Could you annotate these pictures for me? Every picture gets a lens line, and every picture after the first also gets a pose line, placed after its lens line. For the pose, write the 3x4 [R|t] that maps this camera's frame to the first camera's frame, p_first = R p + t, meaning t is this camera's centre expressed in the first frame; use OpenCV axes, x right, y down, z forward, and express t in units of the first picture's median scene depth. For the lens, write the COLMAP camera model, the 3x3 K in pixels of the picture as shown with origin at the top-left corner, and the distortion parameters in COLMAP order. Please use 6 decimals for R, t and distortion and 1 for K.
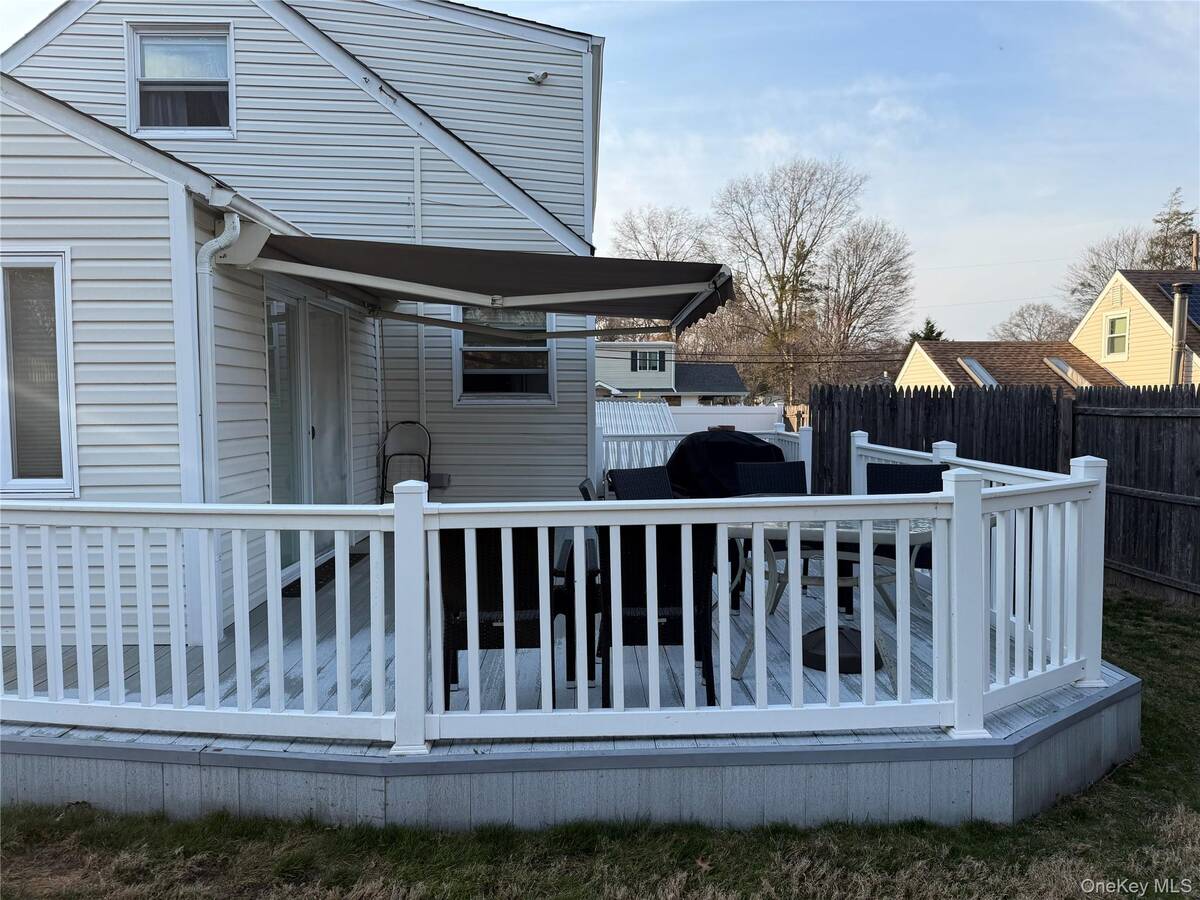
lens RADIAL K [[846.2, 0, 600.0], [0, 846.2, 450.0], [0, 0, 1]] dist [0.078631, -0.087902]
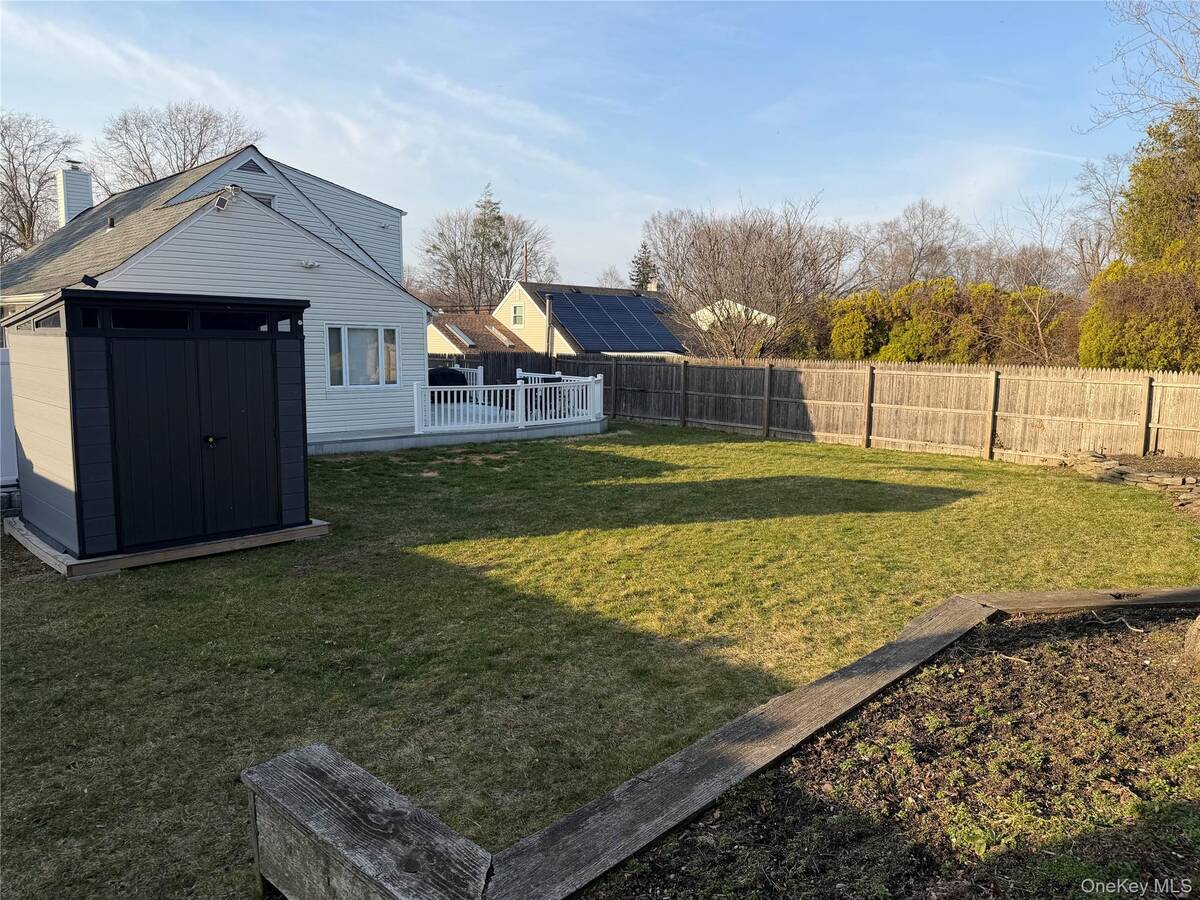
lens RADIAL K [[846.2, 0, 600.0], [0, 846.2, 450.0], [0, 0, 1]] dist [0.078631, -0.087902]
pose [[0.736034, -0.076961, 0.672556, -1.378589], [0.020785, 0.995617, 0.091182, -0.001100], [-0.676625, -0.053134, 0.734408, -1.321471]]
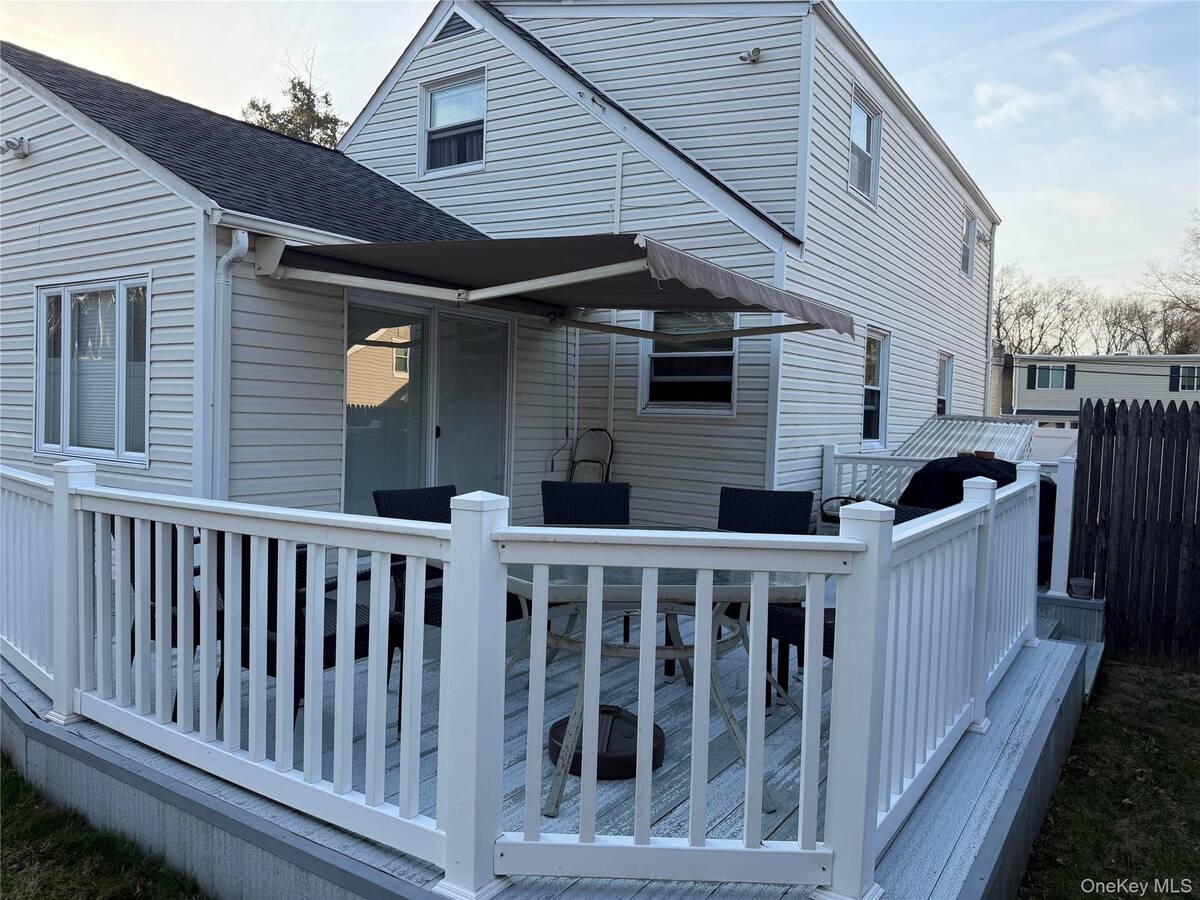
lens RADIAL K [[846.2, 0, 600.0], [0, 846.2, 450.0], [0, 0, 1]] dist [0.078631, -0.087902]
pose [[0.825568, 0.050001, -0.562083, 0.336914], [-0.063792, 0.997951, -0.004922, -0.004077], [0.560686, 0.039920, 0.827066, 0.182180]]
